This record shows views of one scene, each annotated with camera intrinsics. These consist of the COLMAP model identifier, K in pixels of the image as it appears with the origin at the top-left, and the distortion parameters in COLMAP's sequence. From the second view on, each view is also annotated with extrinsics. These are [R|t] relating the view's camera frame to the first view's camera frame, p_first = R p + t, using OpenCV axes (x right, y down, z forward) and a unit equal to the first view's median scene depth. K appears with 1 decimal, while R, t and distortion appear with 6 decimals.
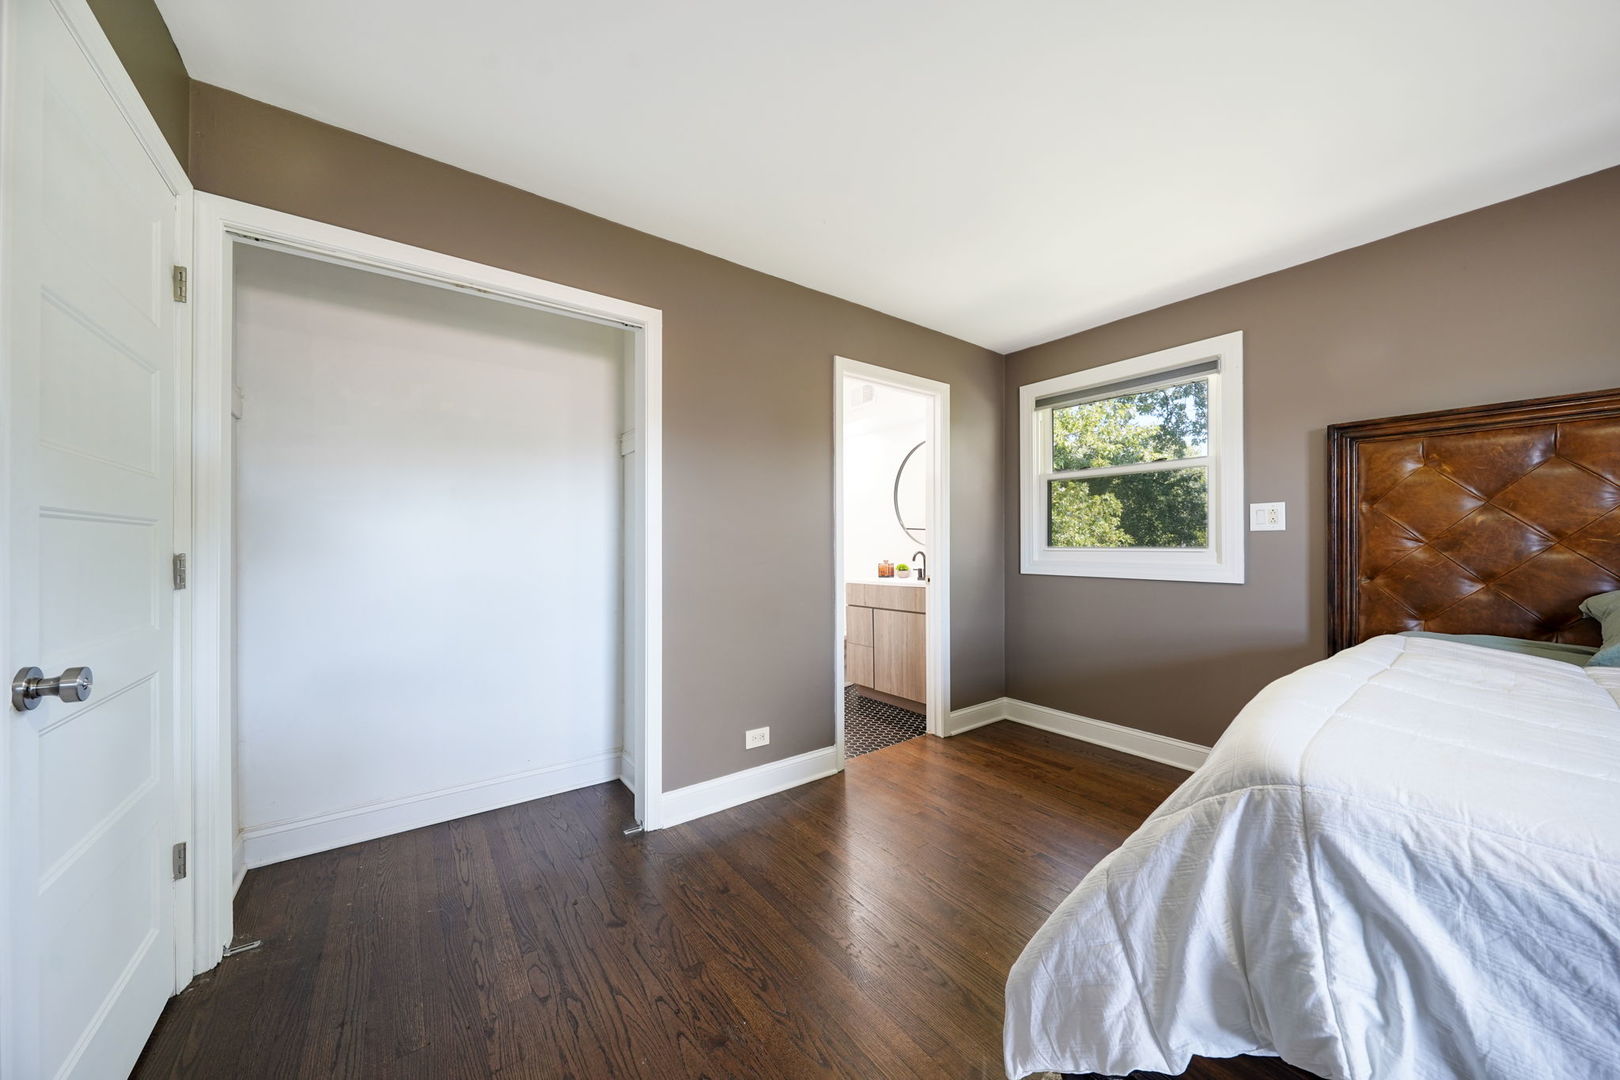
lens RADIAL K [[567.5, 0, 813.5], [0, 567.5, 545.5], [0, 0, 1]] dist [-0.002089, -0.000151]
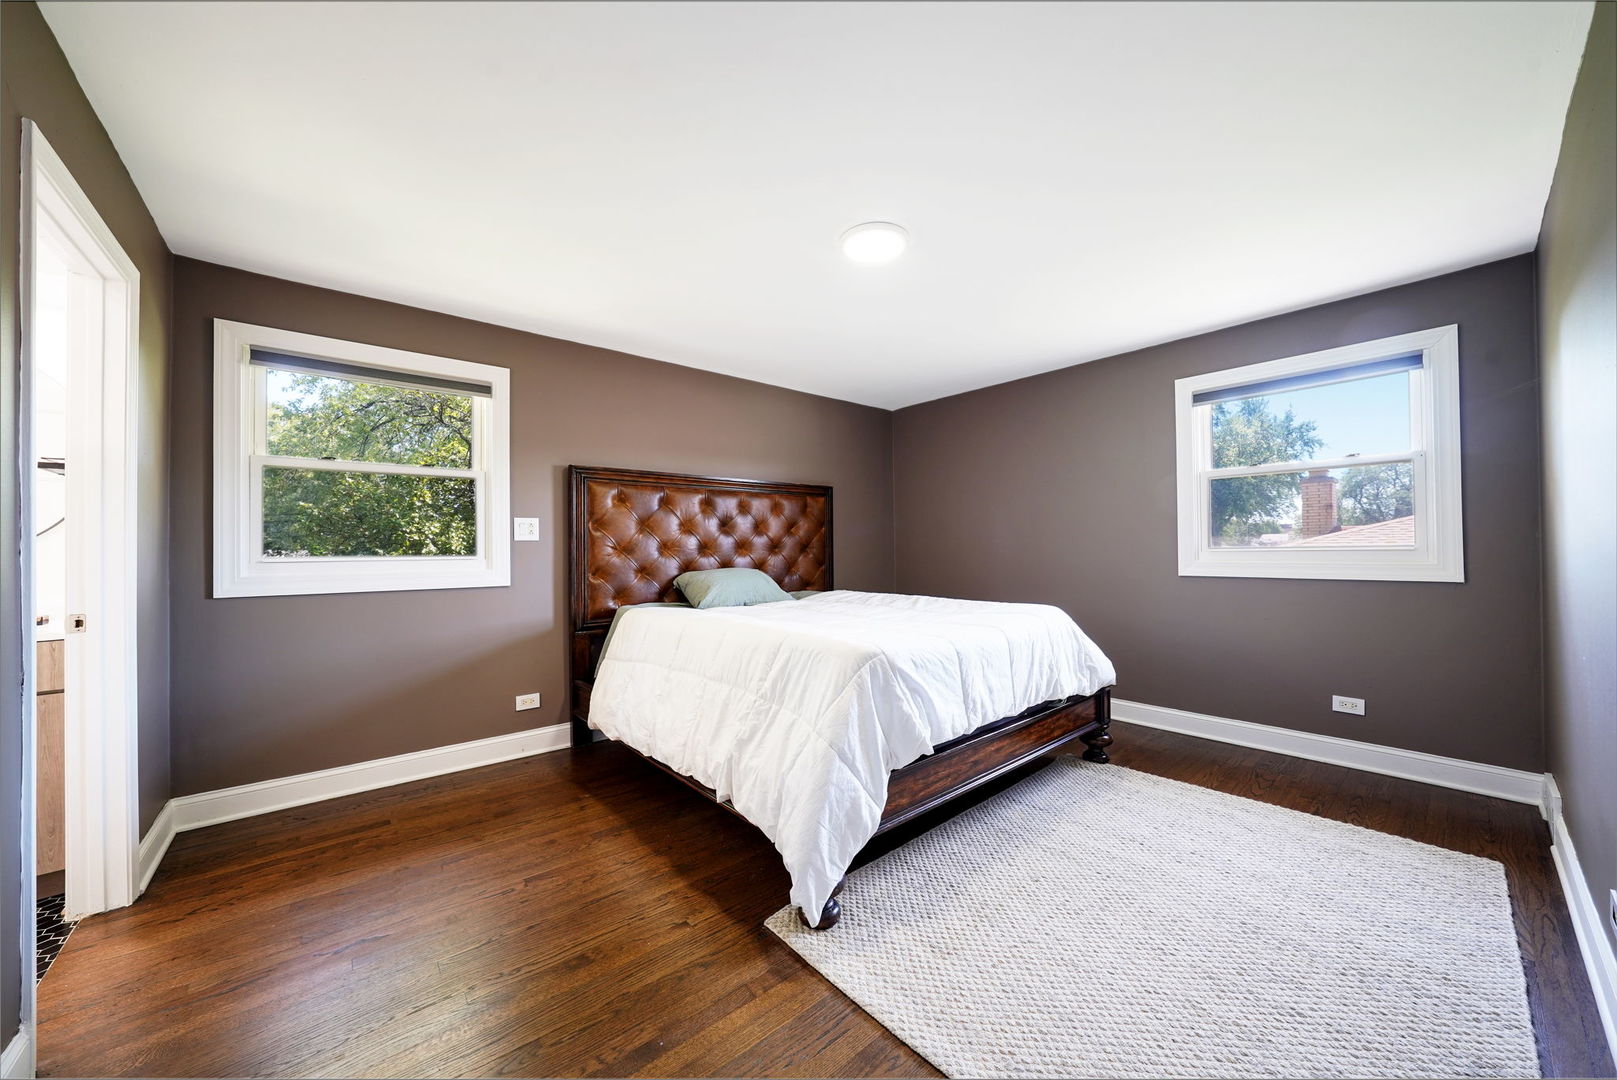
lens RADIAL K [[566.5, 0, 812.0], [0, 566.5, 545.5], [0, 0, 1]] dist [-0.002089, -0.000151]
pose [[-0.058571, 0.012867, 0.998200, -0.386656], [0.011031, 0.999864, -0.012241, 0.004933], [-0.998222, 0.010294, -0.058705, 0.391728]]
